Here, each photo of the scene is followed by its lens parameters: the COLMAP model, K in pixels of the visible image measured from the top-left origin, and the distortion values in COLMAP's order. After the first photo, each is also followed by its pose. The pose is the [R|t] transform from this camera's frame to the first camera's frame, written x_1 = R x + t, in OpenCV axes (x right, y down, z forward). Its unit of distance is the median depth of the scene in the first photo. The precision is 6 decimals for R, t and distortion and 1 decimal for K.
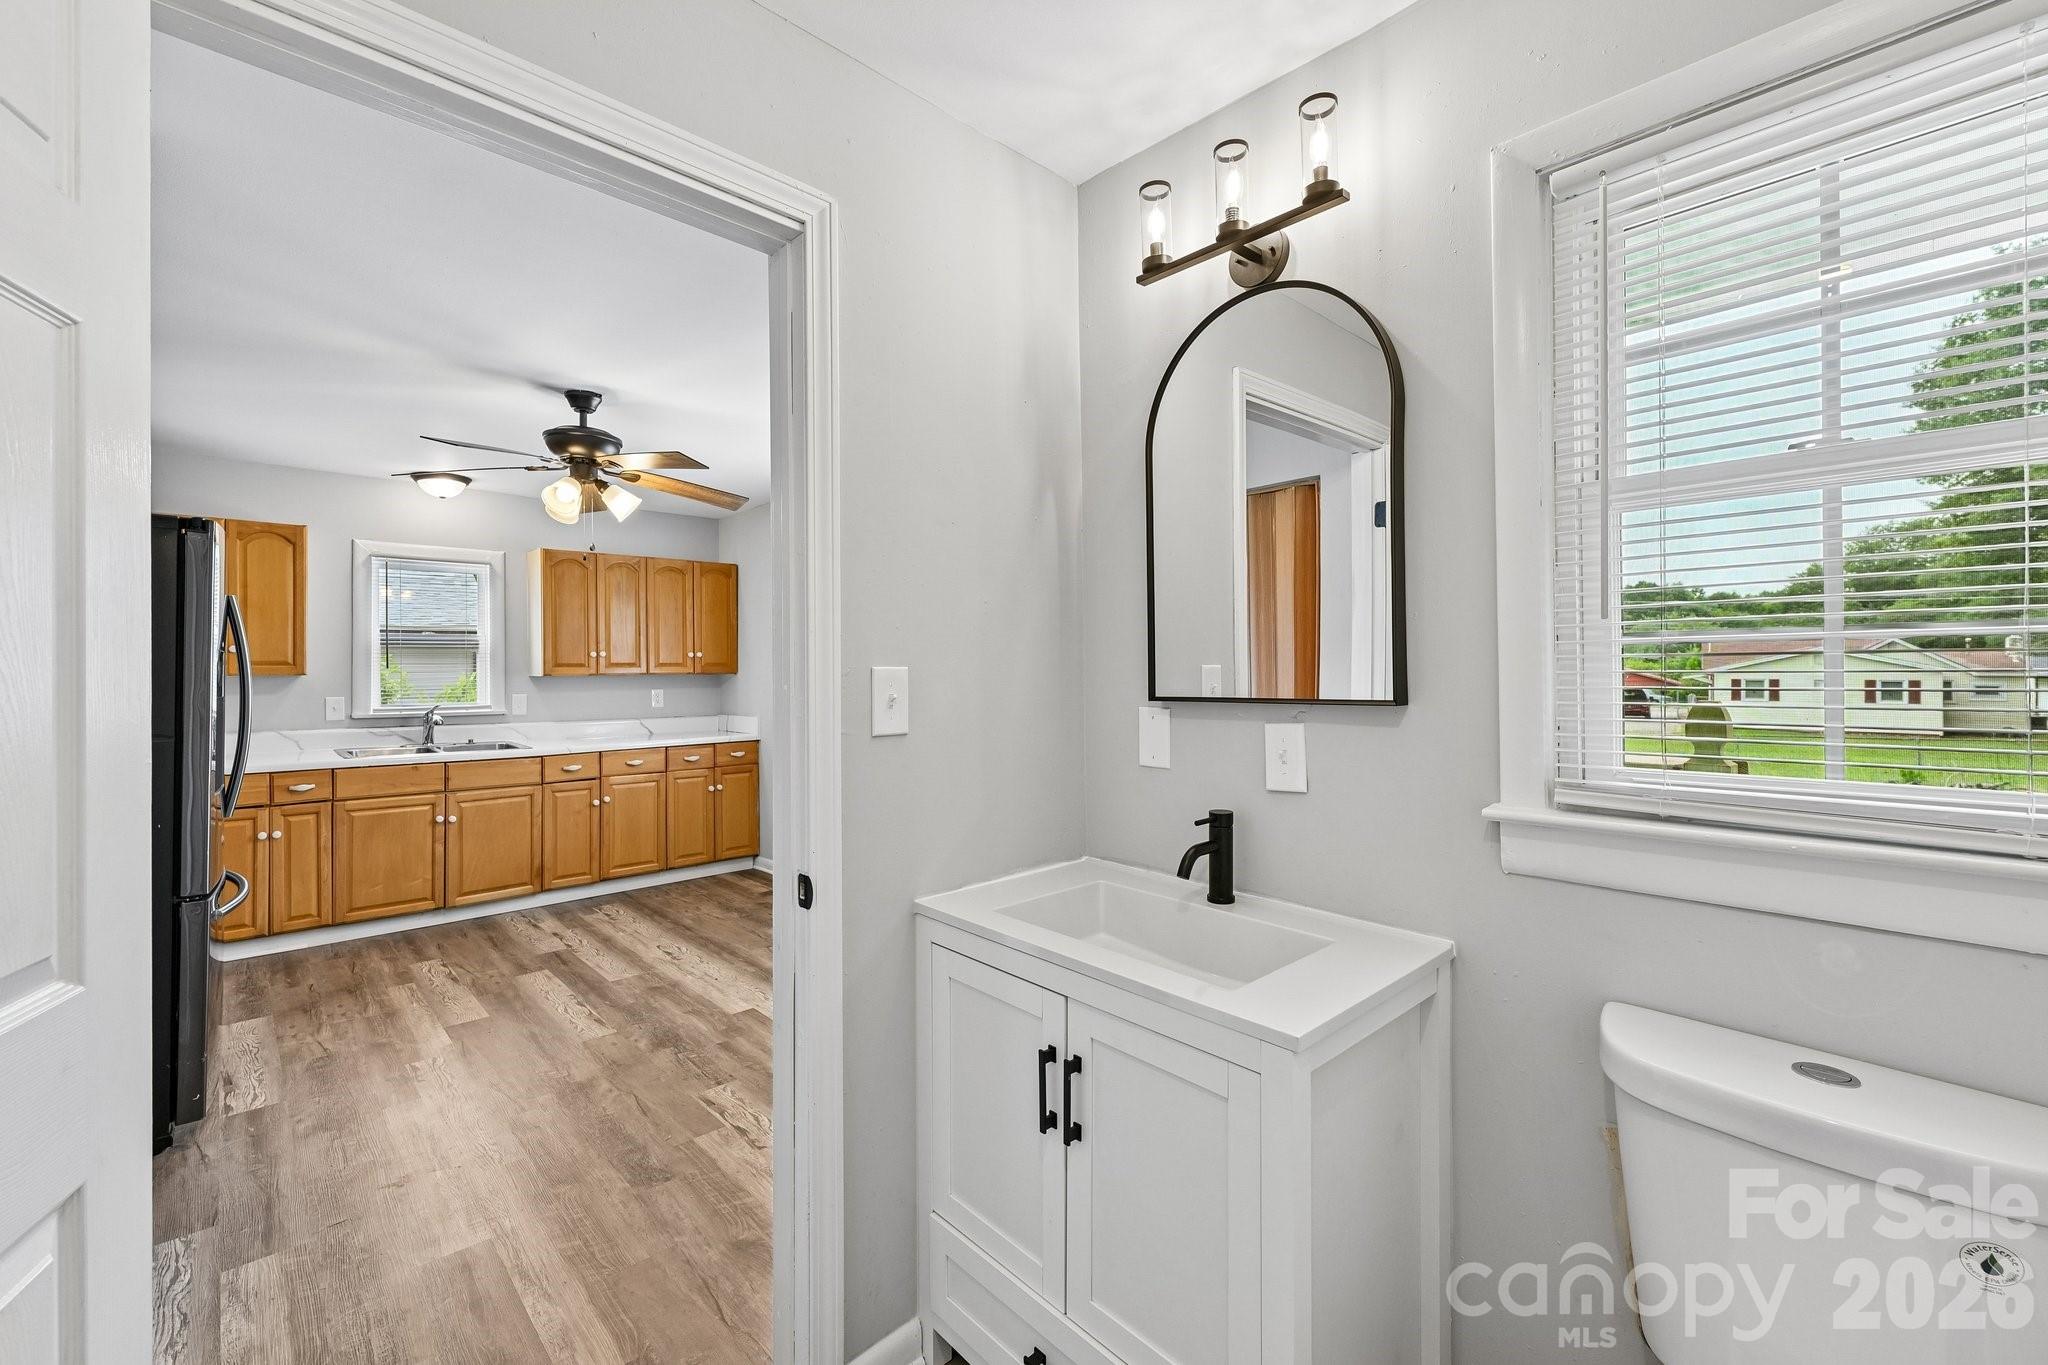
lens RADIAL K [[851.8, 0, 1023.3], [0, 851.8, 670.3], [0, 0, 1]] dist [-0.000262, -0.000176]
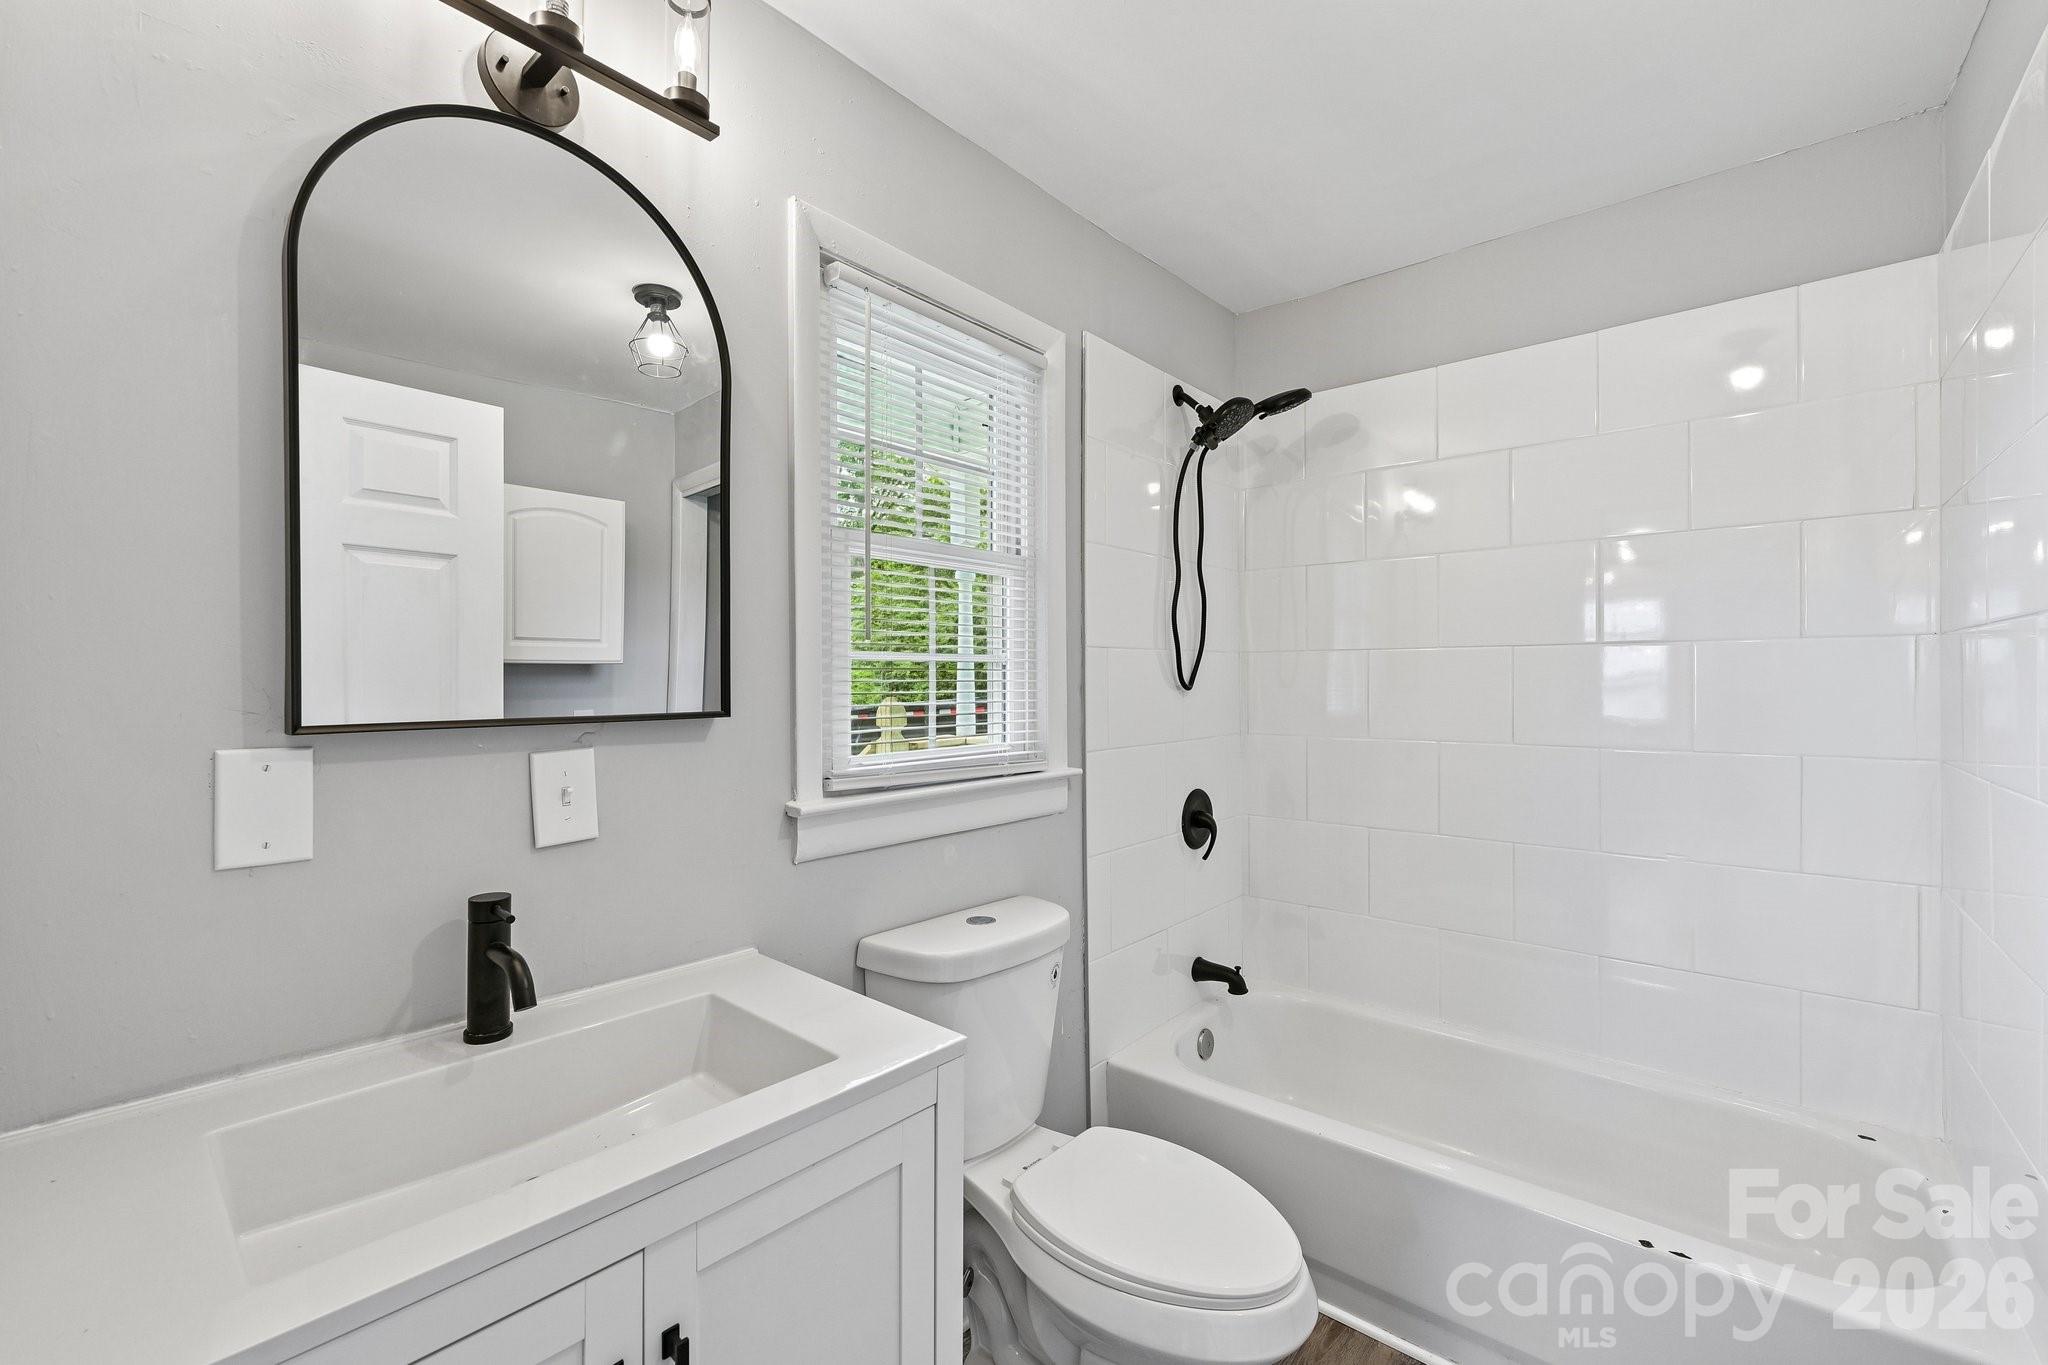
lens RADIAL K [[843.0, 0, 1024.0], [0, 843.0, 682.5], [0, 0, 1]] dist [0.000076, -0.000054]
pose [[-0.093074, 0.004286, 0.995650, -0.151491], [0.003525, 0.999986, -0.003976, 0.002858], [-0.995653, 0.003139, -0.093088, 0.226519]]
